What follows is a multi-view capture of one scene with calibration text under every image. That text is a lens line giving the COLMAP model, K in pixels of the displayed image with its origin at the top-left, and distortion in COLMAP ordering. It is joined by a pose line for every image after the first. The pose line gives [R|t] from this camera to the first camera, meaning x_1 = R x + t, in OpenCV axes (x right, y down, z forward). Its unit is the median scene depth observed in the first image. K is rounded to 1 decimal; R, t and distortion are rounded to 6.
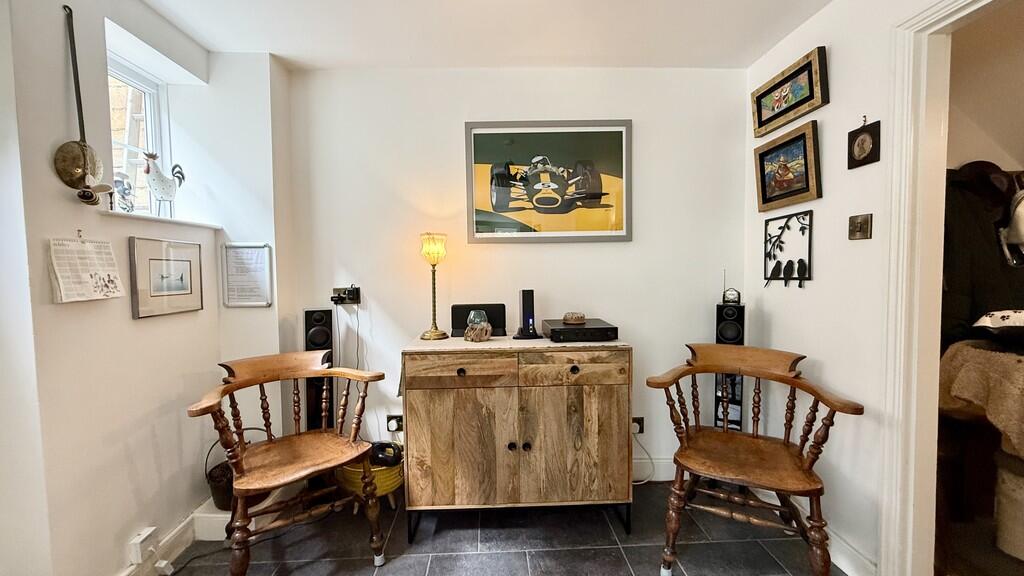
lens RADIAL K [[409.3, 0, 511.3], [0, 409.3, 288.1], [0, 0, 1]] dist [0.001057, 0.000114]
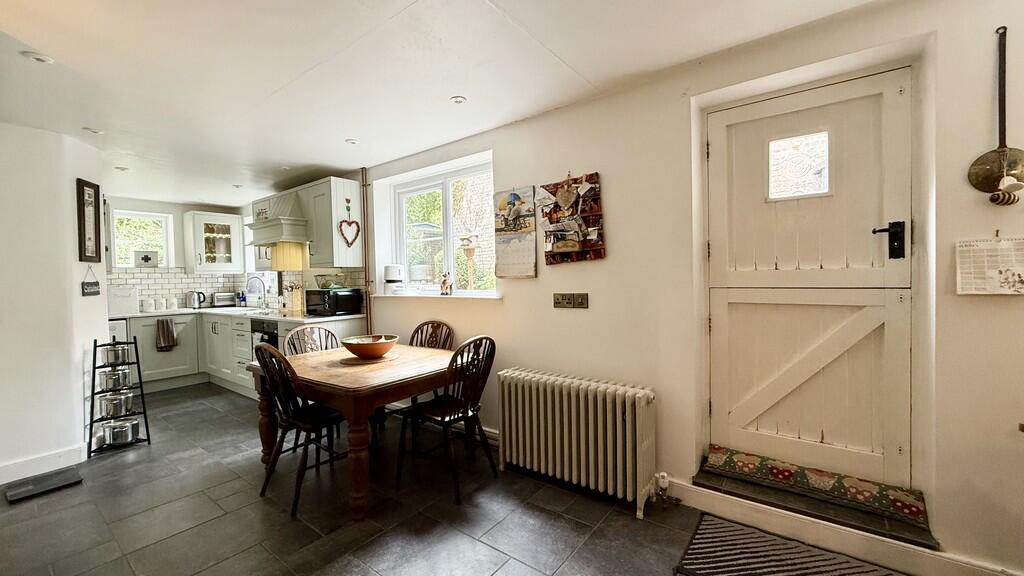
lens RADIAL K [[409.3, 0, 512.5], [0, 409.3, 286.3], [0, 0, 1]] dist [0.001057, 0.000114]
pose [[-0.642601, 0.037740, -0.765271, 0.440637], [-0.014821, 0.997987, 0.061662, -0.028615], [0.766057, 0.050966, -0.640749, 0.513082]]
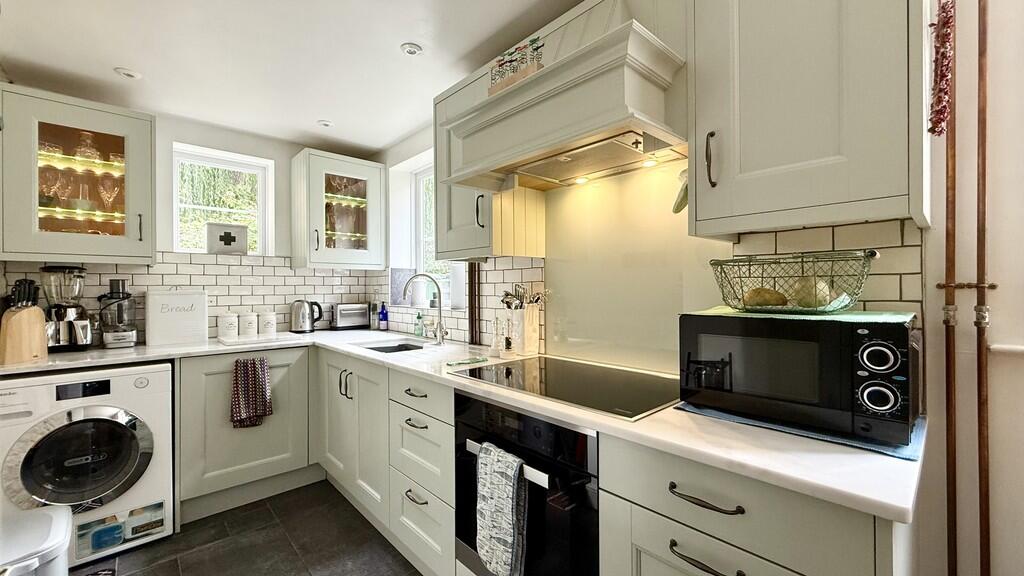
lens RADIAL K [[409.3, 0, 511.2], [0, 409.3, 286.9], [0, 0, 1]] dist [0.001057, 0.000114]
pose [[-0.769612, 0.010551, -0.638424, 0.104845], [-0.023103, 0.998749, 0.044357, 0.067187], [0.638093, 0.048887, -0.768405, -1.150268]]
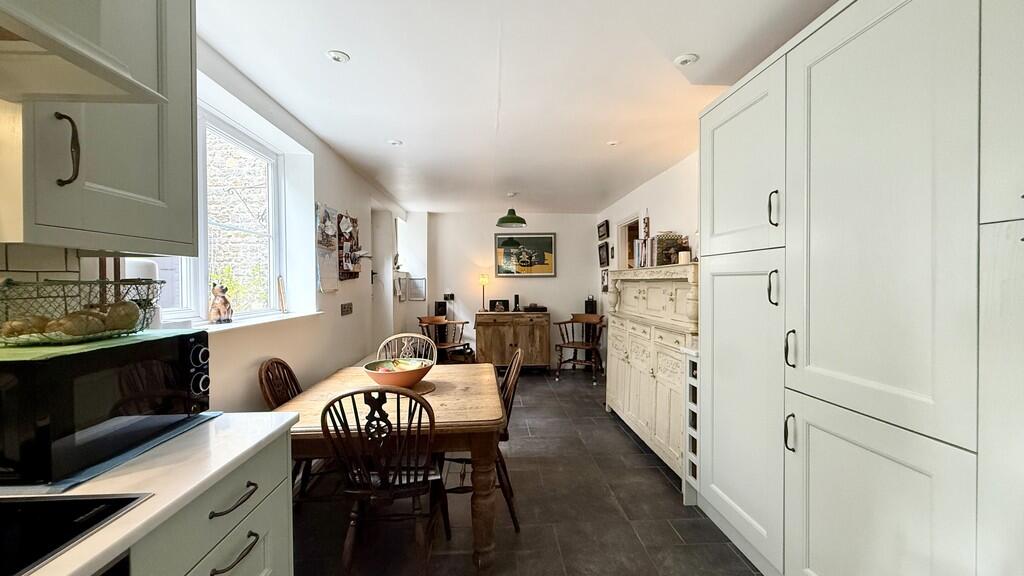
lens RADIAL K [[409.3, 0, 513.1], [0, 409.3, 287.3], [0, 0, 1]] dist [0.001057, 0.000114]
pose [[0.999984, 0.005323, 0.001806, 0.008418], [-0.005244, 0.999137, -0.041193, 0.070098], [-0.002024, 0.041183, 0.999150, -1.836988]]
